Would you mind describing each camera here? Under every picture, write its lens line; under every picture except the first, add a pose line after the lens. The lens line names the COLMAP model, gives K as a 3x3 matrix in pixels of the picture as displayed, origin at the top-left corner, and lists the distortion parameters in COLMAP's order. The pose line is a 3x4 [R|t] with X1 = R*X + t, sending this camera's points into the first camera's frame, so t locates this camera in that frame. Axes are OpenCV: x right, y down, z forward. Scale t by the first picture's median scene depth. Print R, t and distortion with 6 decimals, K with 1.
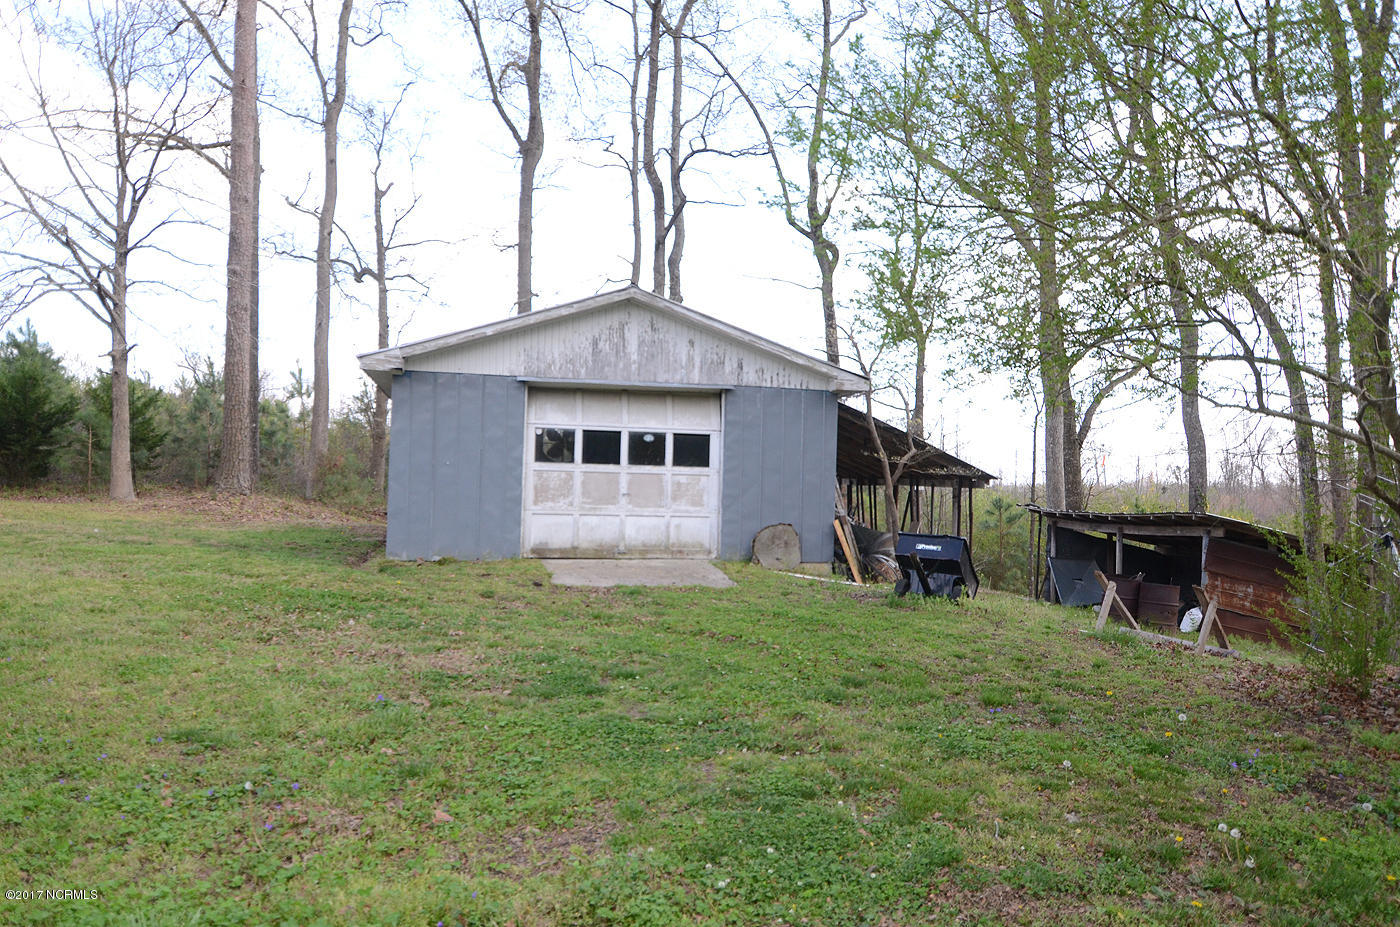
lens RADIAL K [[966.2, 0, 699.8], [0, 966.2, 466.2], [0, 0, 1]] dist [-0.001815, -0.000537]
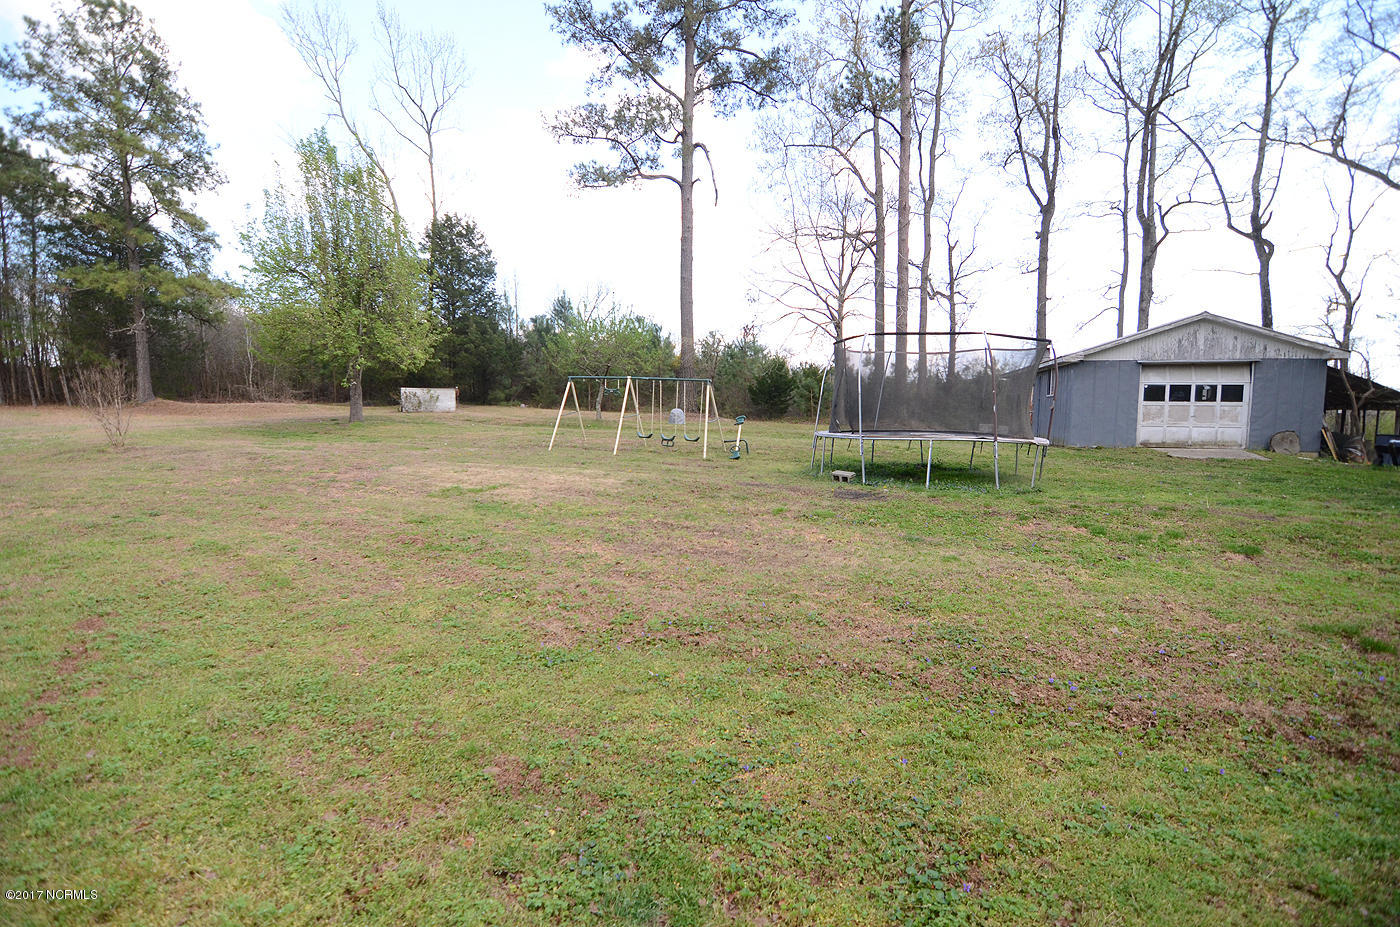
lens RADIAL K [[680.0, 0, 699.5], [0, 680.0, 466.9], [0, 0, 1]] dist [-0.018311, -0.001478]
pose [[0.879170, 0.020100, -0.476084, -0.307432], [0.024598, 0.995864, 0.087469, -0.013467], [0.475873, -0.088610, 0.875039, -0.718512]]
